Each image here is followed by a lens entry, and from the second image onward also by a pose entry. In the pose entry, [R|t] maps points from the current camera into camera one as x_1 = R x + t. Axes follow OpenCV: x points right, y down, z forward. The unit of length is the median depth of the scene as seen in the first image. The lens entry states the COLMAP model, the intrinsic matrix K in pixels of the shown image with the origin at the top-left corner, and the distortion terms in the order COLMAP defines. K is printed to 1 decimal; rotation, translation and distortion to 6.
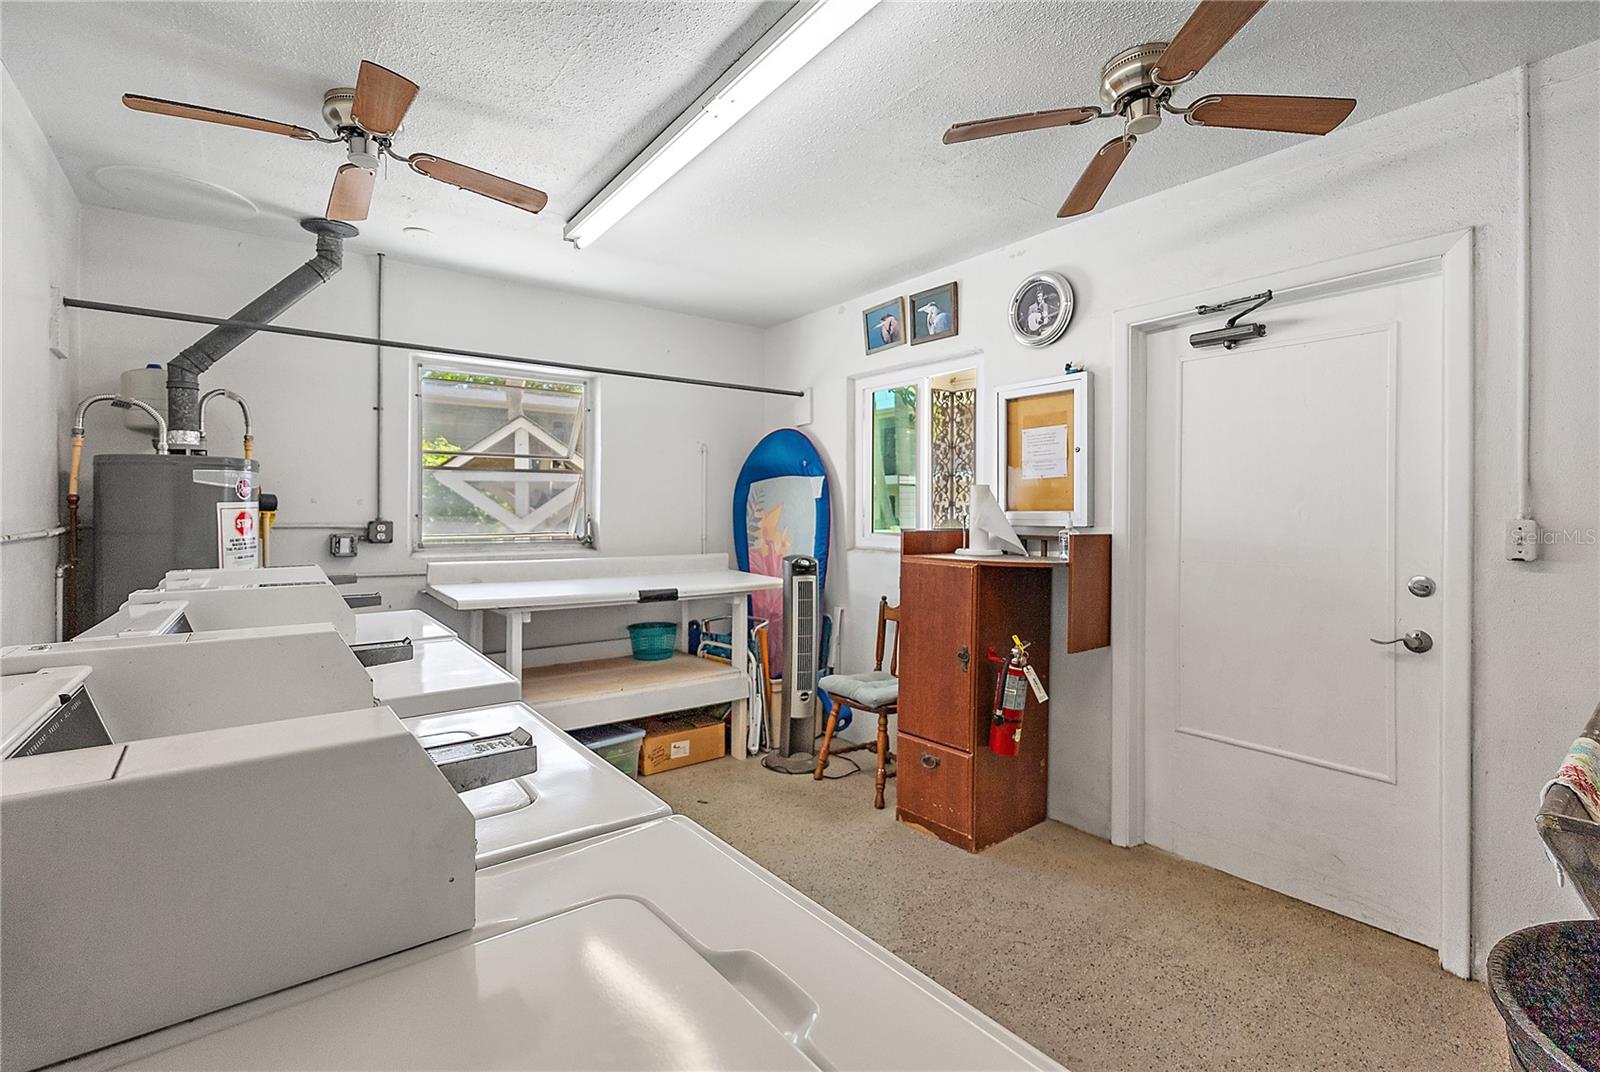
lens RADIAL K [[725.3, 0, 794.5], [0, 725.3, 521.8], [0, 0, 1]] dist [0.005199, 0.000087]
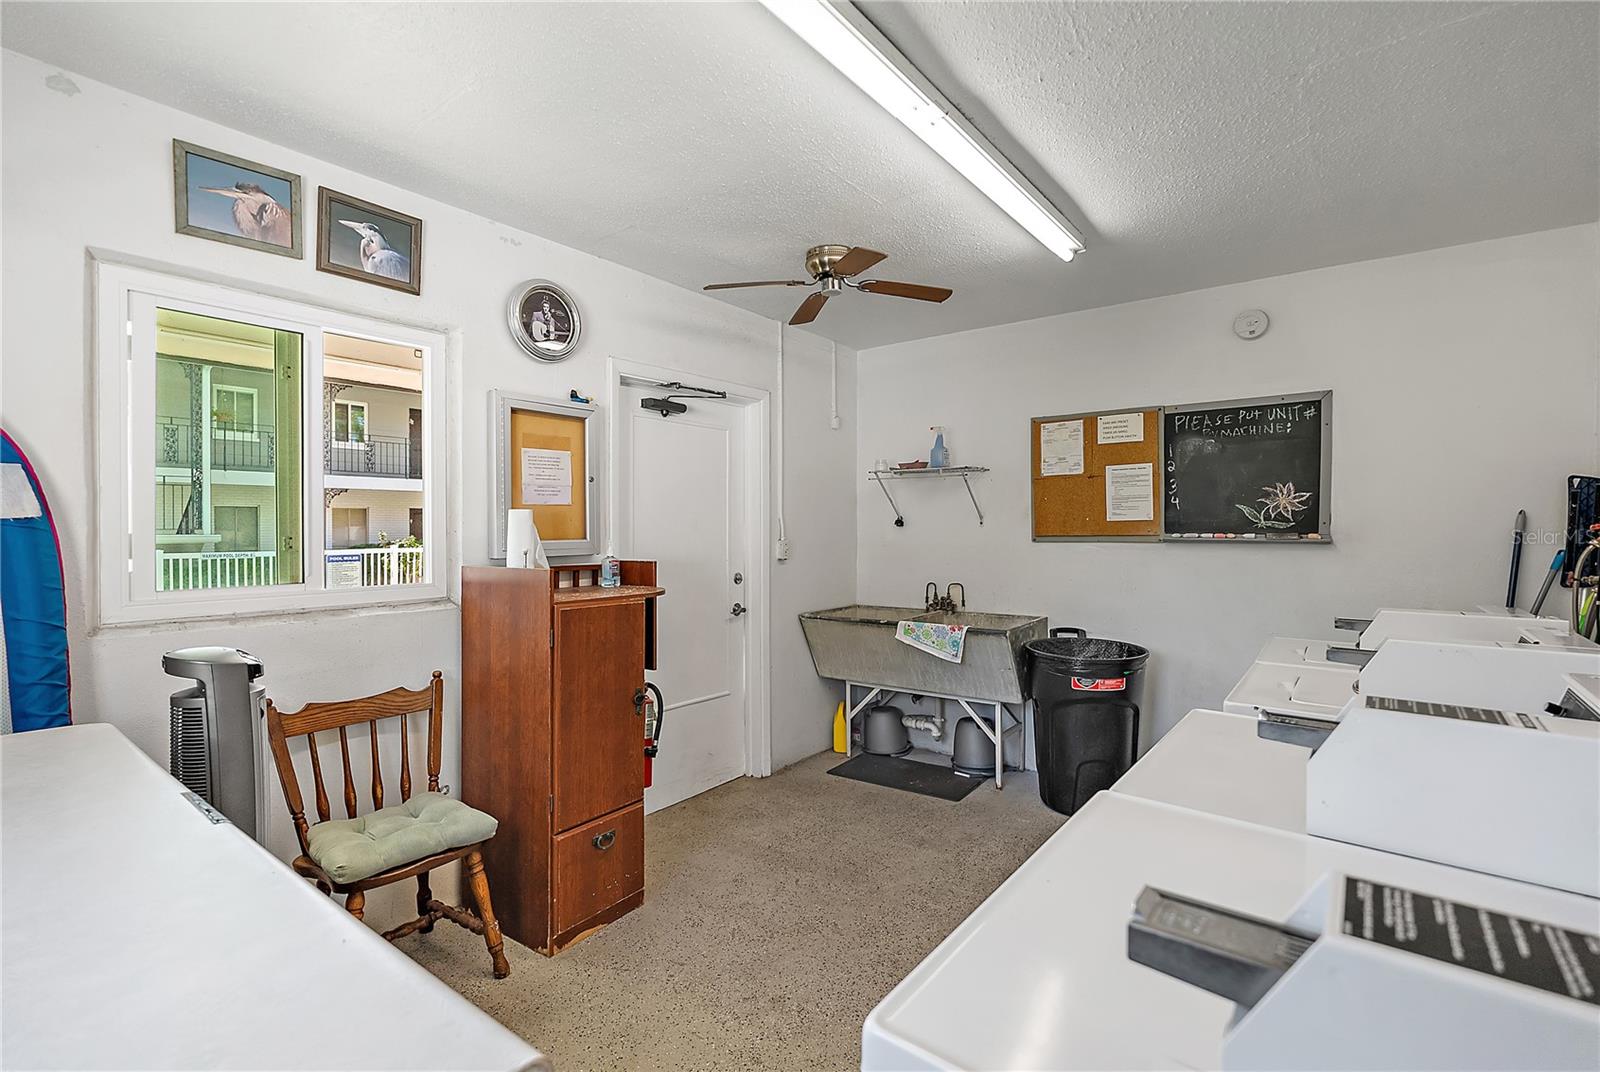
lens RADIAL K [[725.3, 0, 795.6], [0, 725.3, 535.1], [0, 0, 1]] dist [0.005199, 0.000087]
pose [[-0.257616, -0.014406, 0.966140, -0.640408], [0.012436, 0.999757, 0.018223, -0.033671], [-0.966167, 0.016710, -0.257375, 0.938887]]
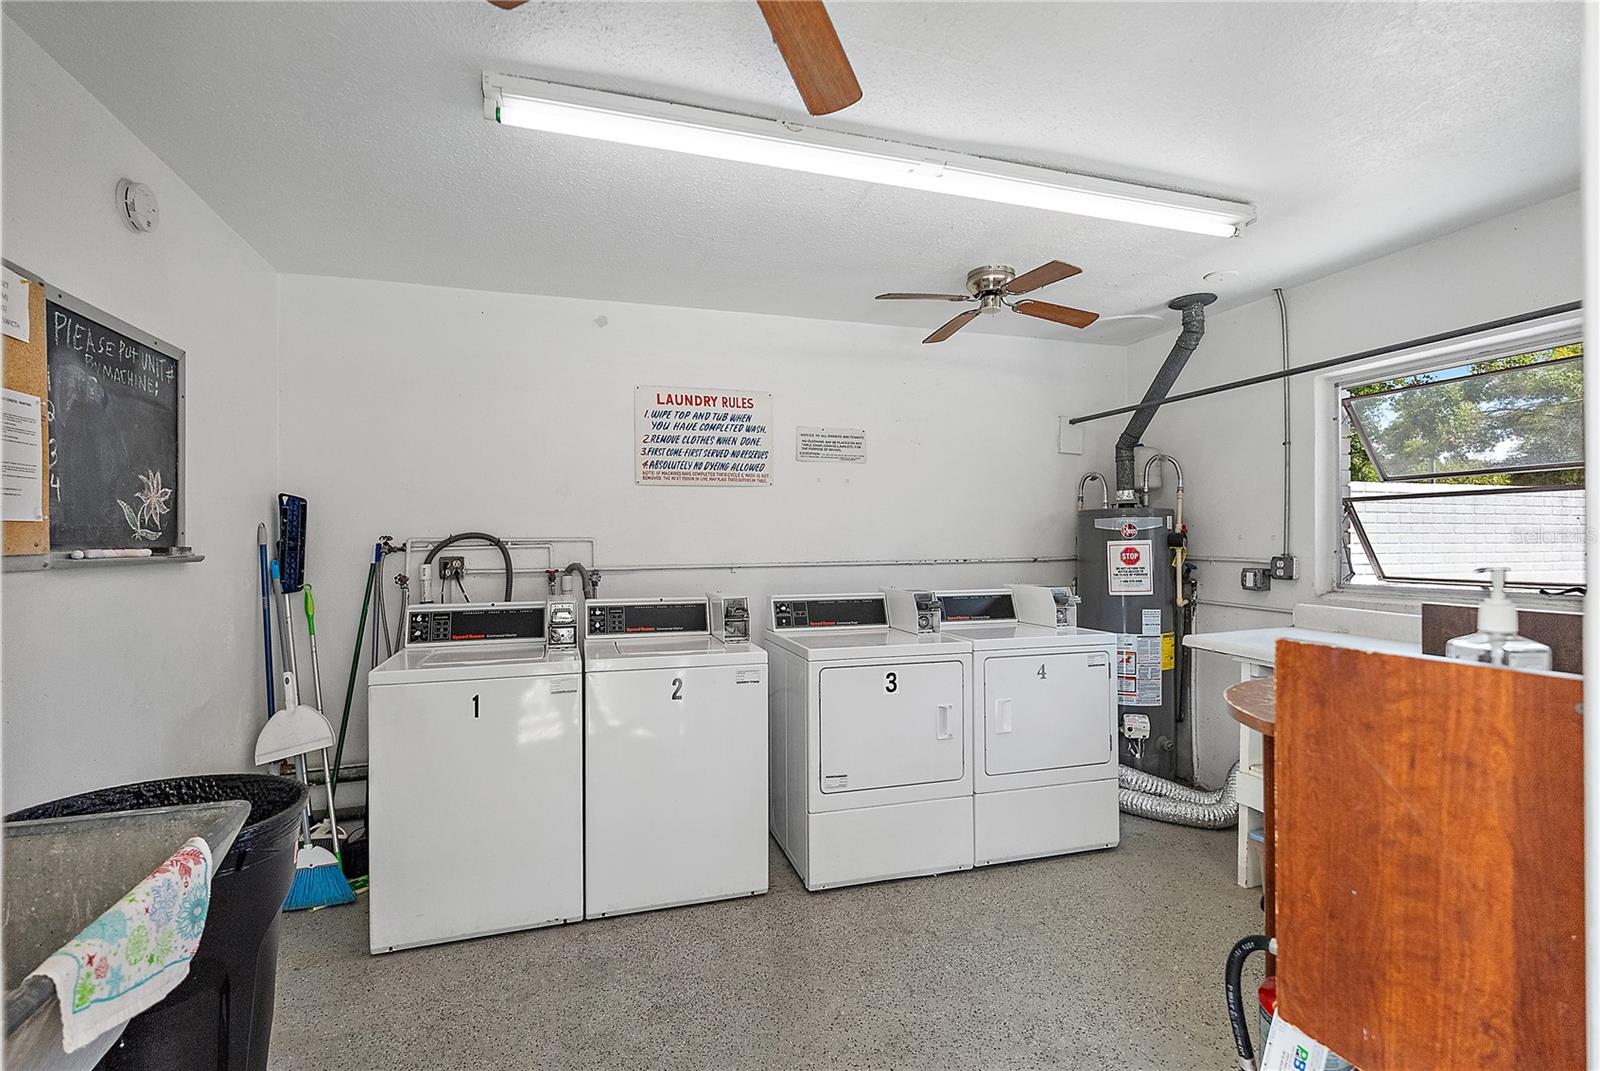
lens RADIAL K [[725.3, 0, 798.3], [0, 725.3, 535.4], [0, 0, 1]] dist [0.005199, 0.000087]
pose [[-0.331676, -0.007730, -0.943362, 0.637157], [-0.008257, 0.999952, -0.005291, -0.021660], [0.943357, 0.006035, -0.331724, 0.792615]]
